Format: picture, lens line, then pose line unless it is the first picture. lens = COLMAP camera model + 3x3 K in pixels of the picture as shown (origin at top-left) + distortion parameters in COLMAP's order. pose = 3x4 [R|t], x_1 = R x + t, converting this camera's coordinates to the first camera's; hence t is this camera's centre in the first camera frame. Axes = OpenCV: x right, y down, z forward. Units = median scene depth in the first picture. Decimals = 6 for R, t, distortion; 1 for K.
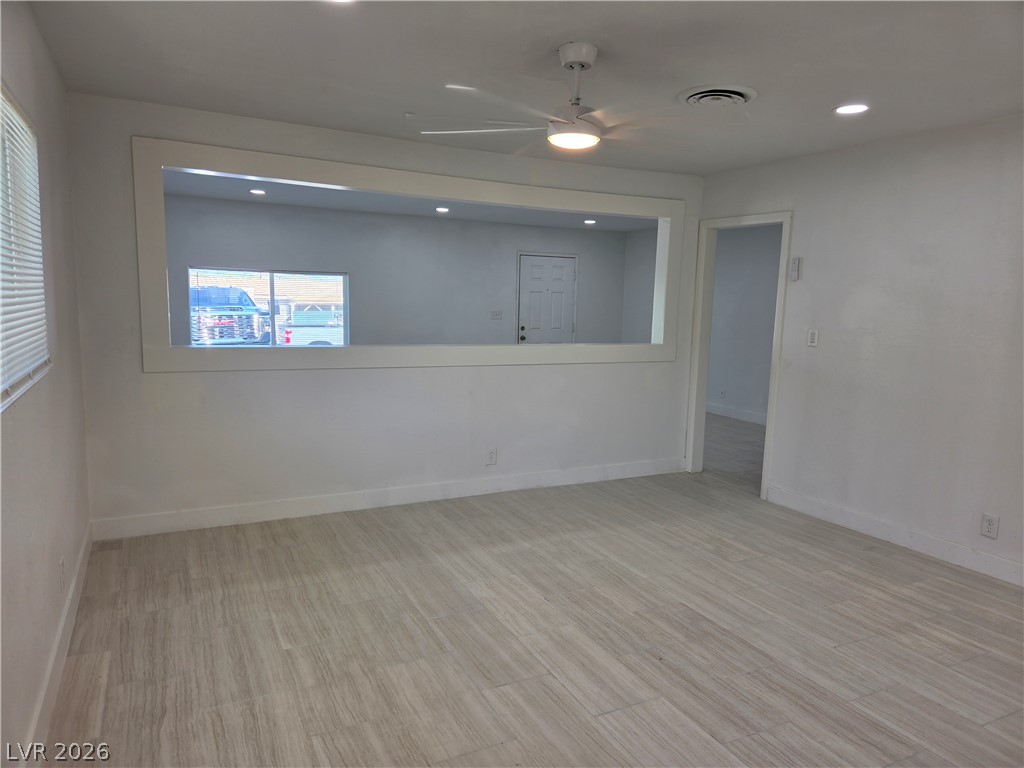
lens RADIAL K [[692.9, 0, 516.8], [0, 692.9, 384.1], [0, 0, 1]] dist [0.042693, -0.053599]
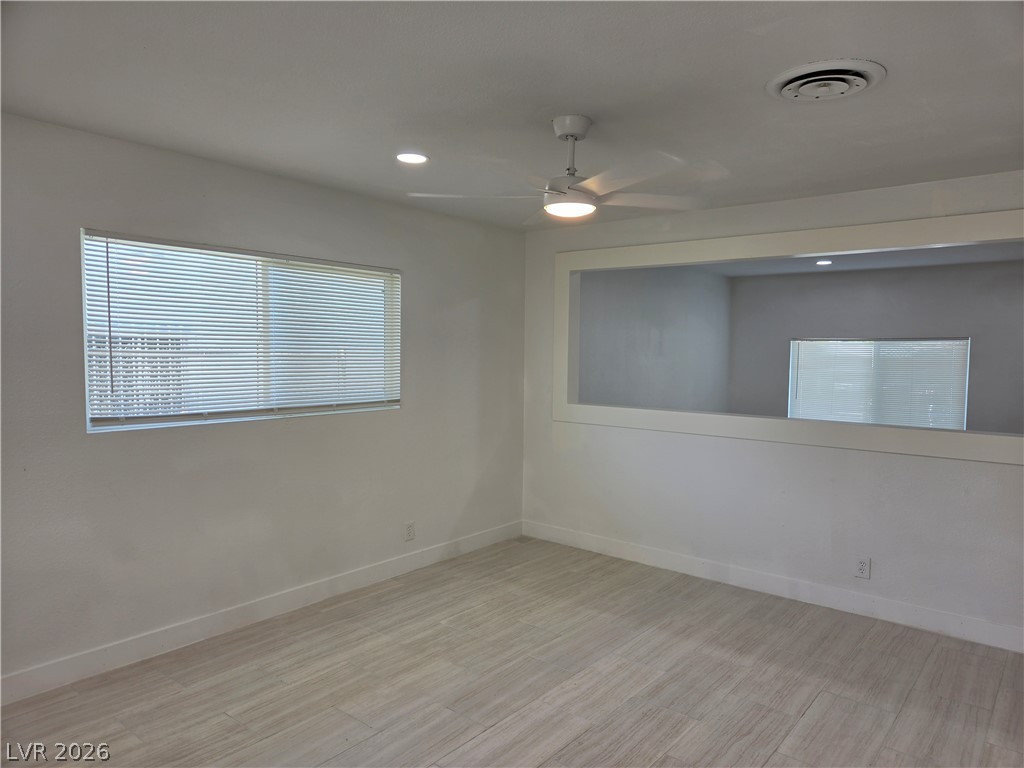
lens RADIAL K [[692.9, 0, 516.8], [0, 692.9, 384.1], [0, 0, 1]] dist [0.042693, -0.053599]
pose [[0.405131, 0.032366, -0.913686, 0.751522], [-0.124602, 0.992003, -0.020108, -0.054320], [0.905728, 0.121993, 0.405924, 0.426149]]
